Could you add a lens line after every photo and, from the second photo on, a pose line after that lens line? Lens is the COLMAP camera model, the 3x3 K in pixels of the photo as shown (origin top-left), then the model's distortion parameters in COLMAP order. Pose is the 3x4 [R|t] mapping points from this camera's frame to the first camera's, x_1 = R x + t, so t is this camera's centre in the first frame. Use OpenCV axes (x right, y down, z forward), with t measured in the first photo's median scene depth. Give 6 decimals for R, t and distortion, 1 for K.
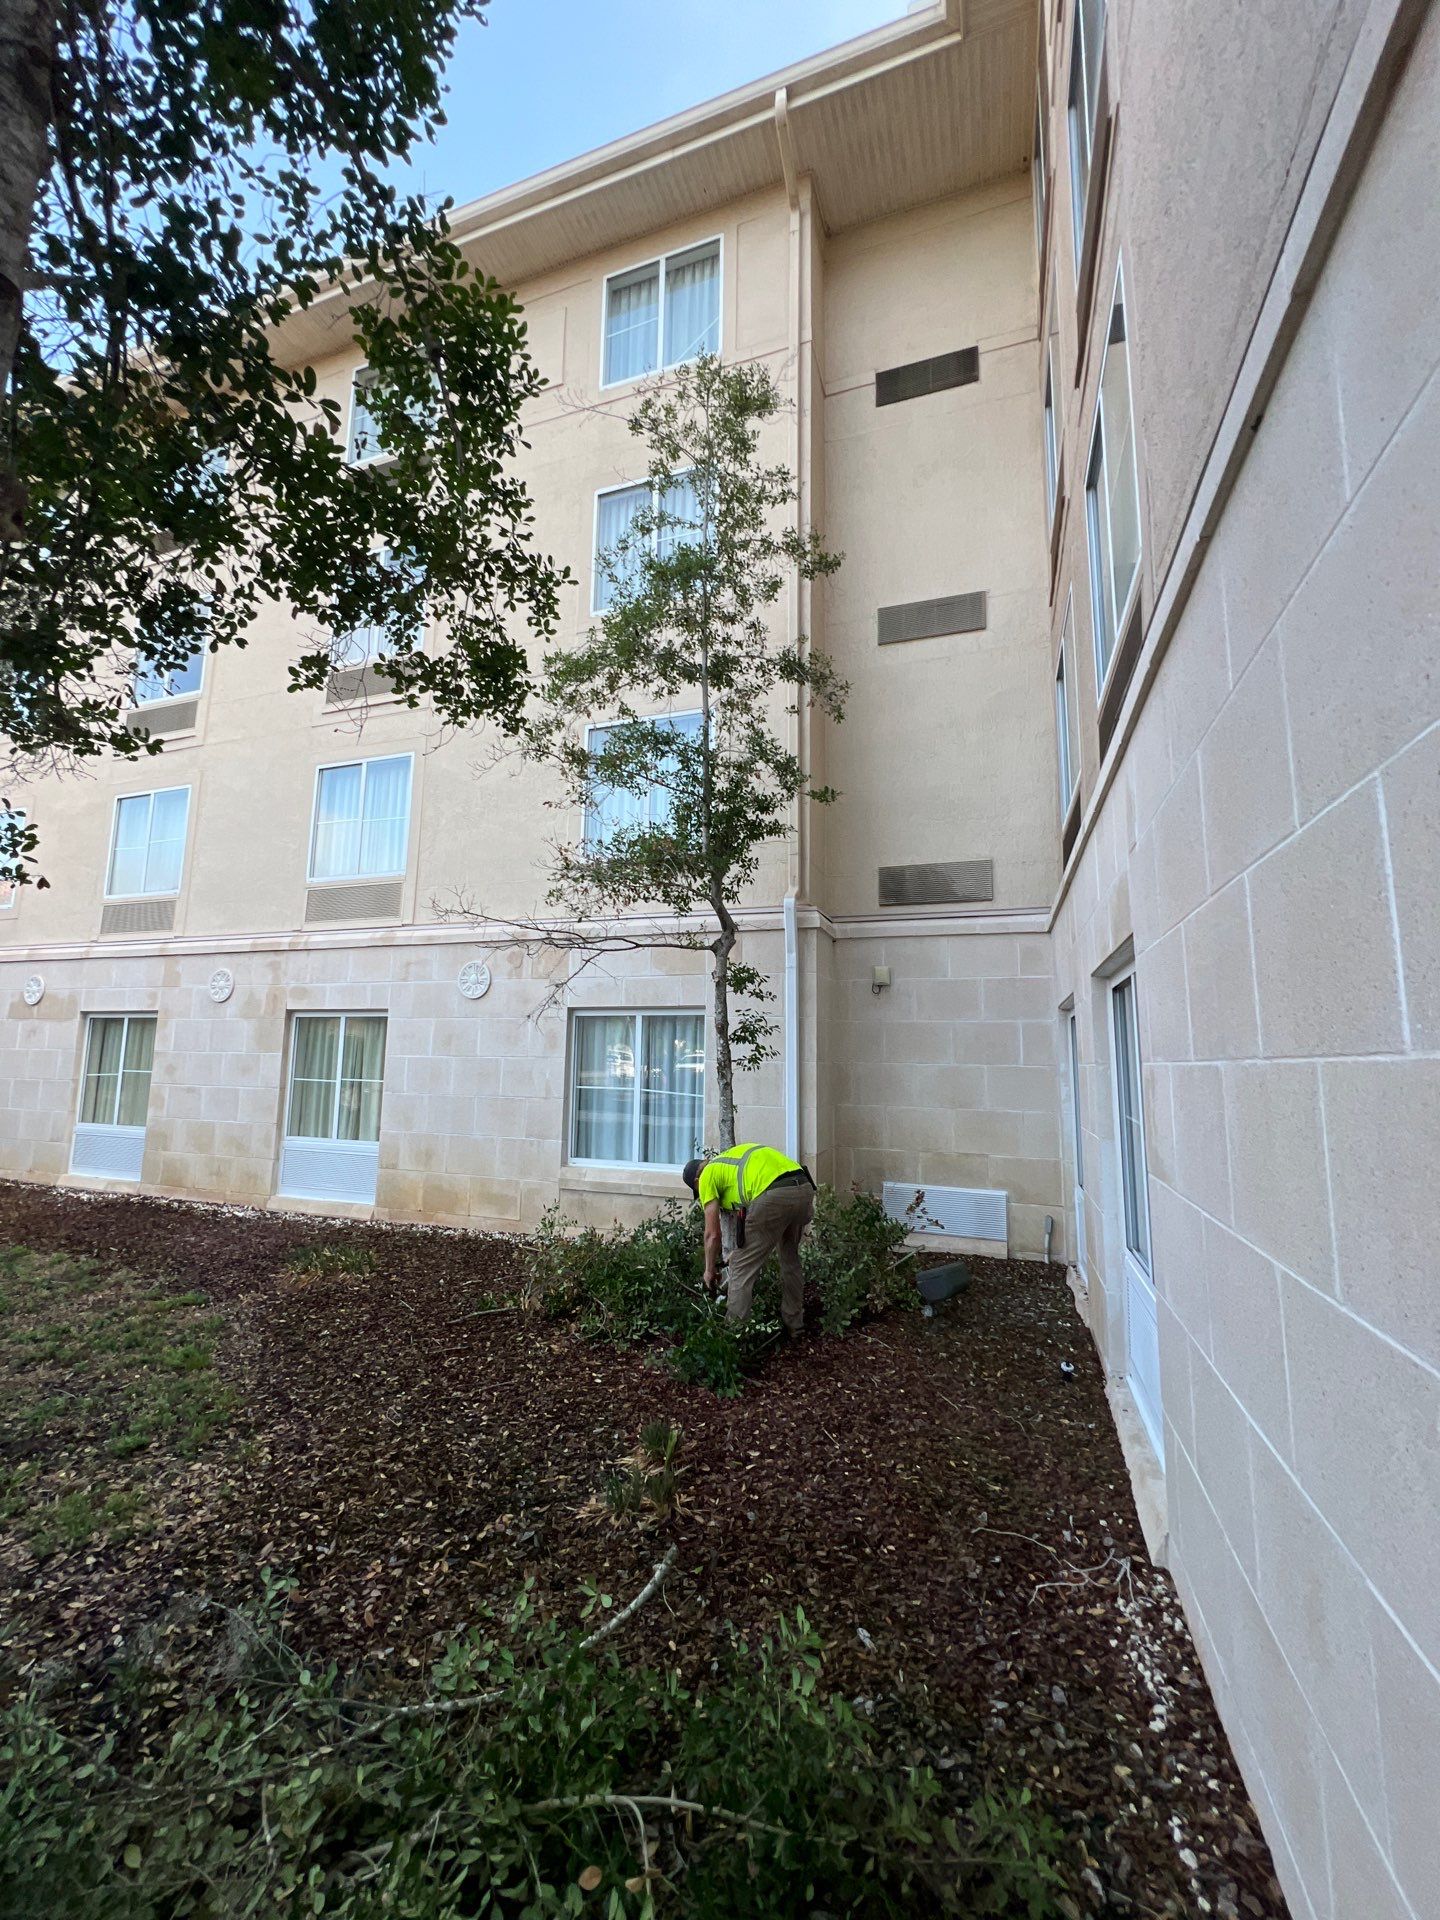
lens RADIAL K [[768.1, 0, 714.5], [0, 768.1, 948.6], [0, 0, 1]] dist [0.000887, 0.000100]
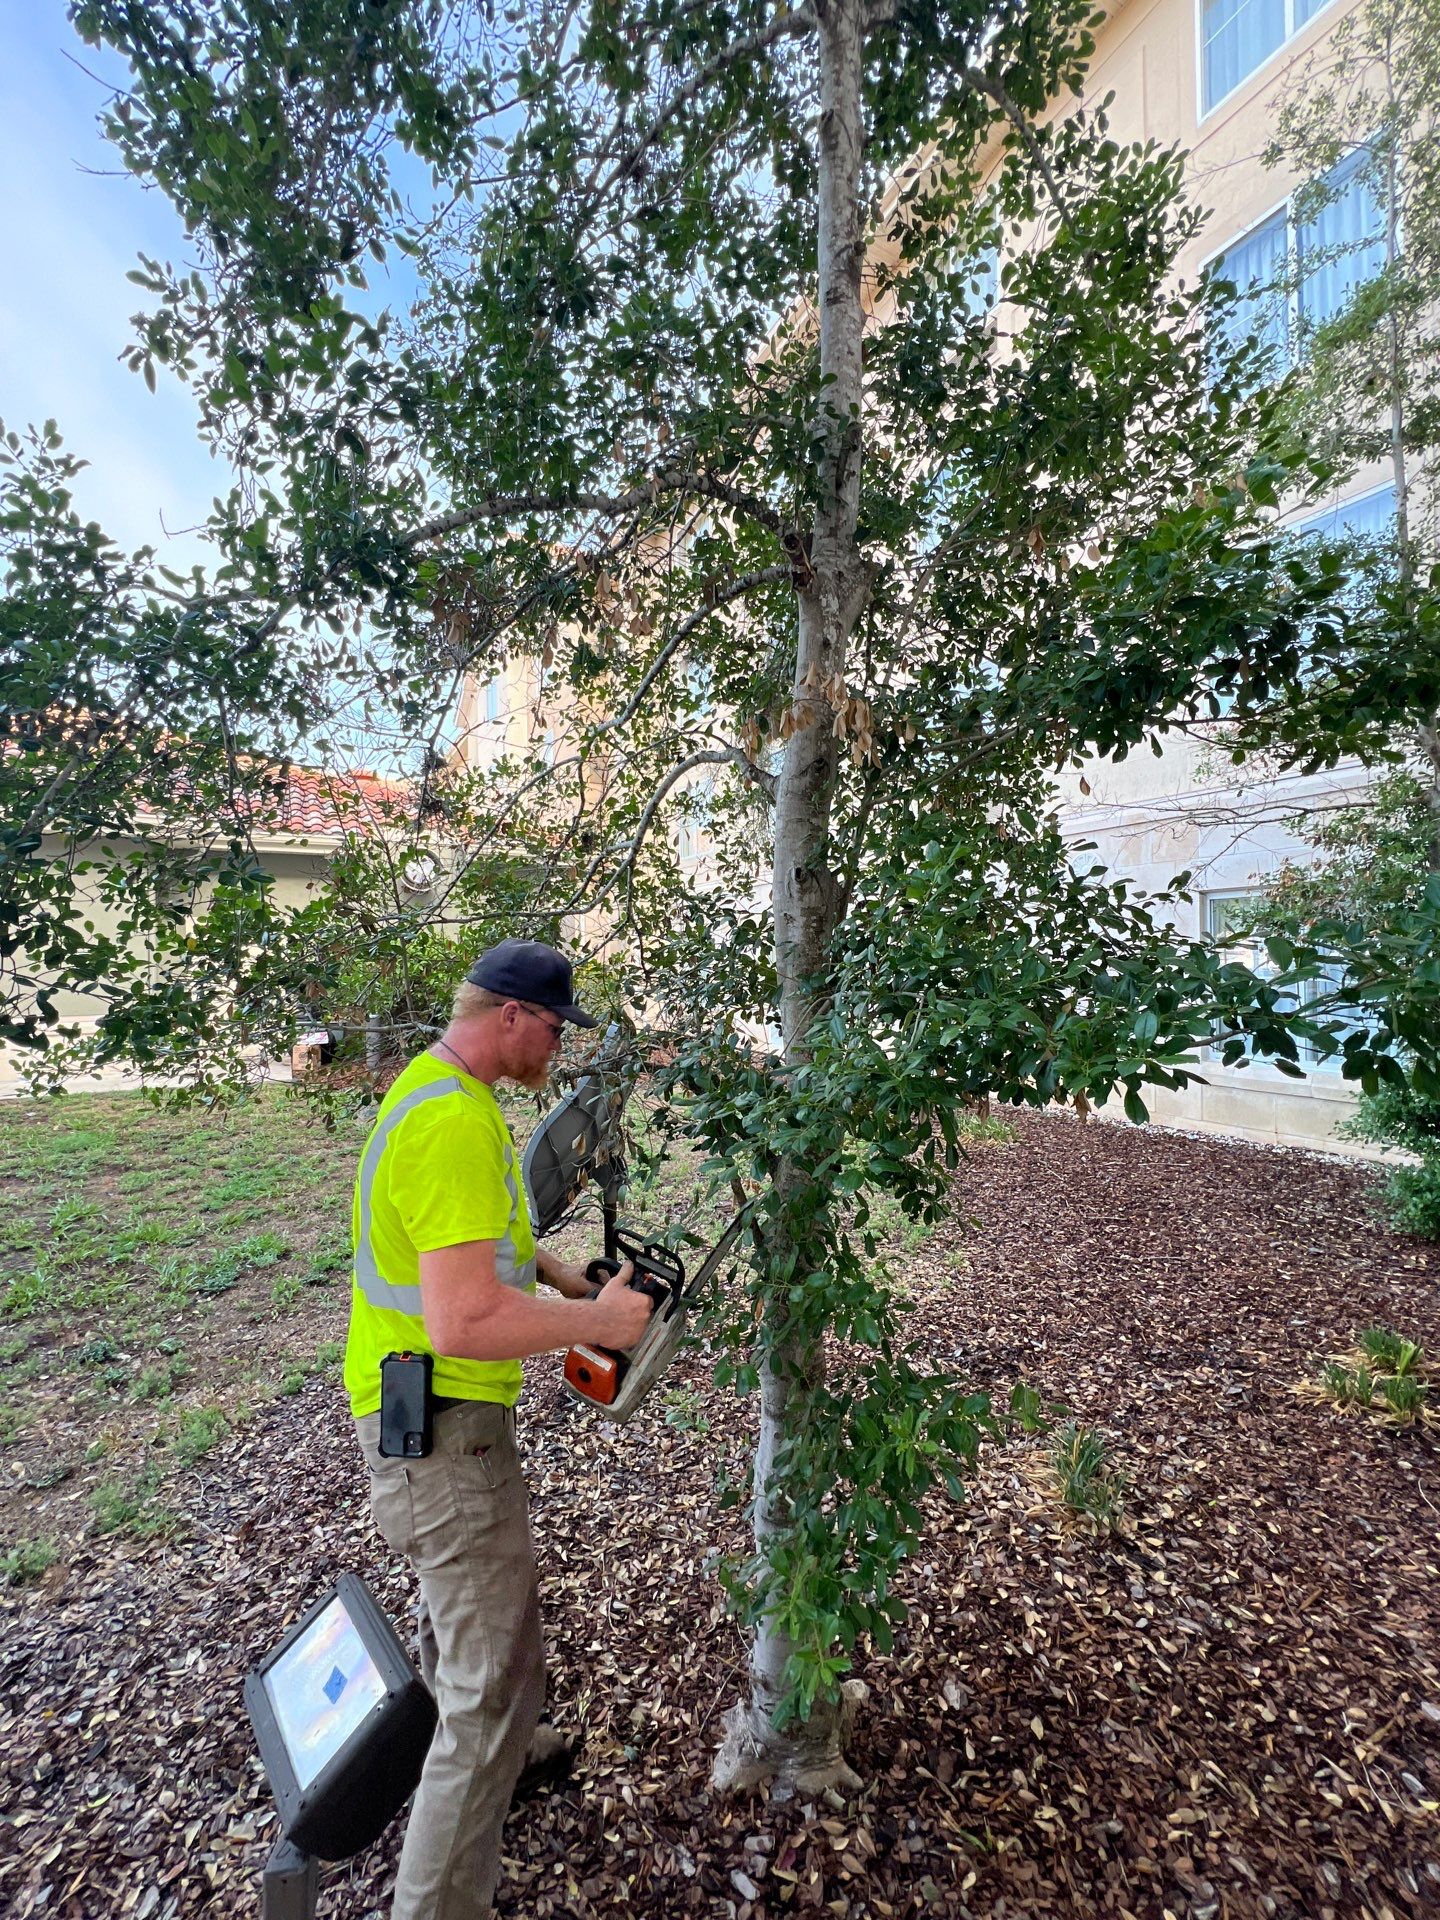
lens RADIAL K [[773.1, 0, 716.5], [0, 773.1, 953.3], [0, 0, 1]] dist [0.000251, -0.000187]
pose [[0.756818, -0.031674, -0.652857, -0.049741], [0.122805, 0.987928, 0.094430, -0.011506], [0.641985, -0.151641, 0.751572, -0.115937]]
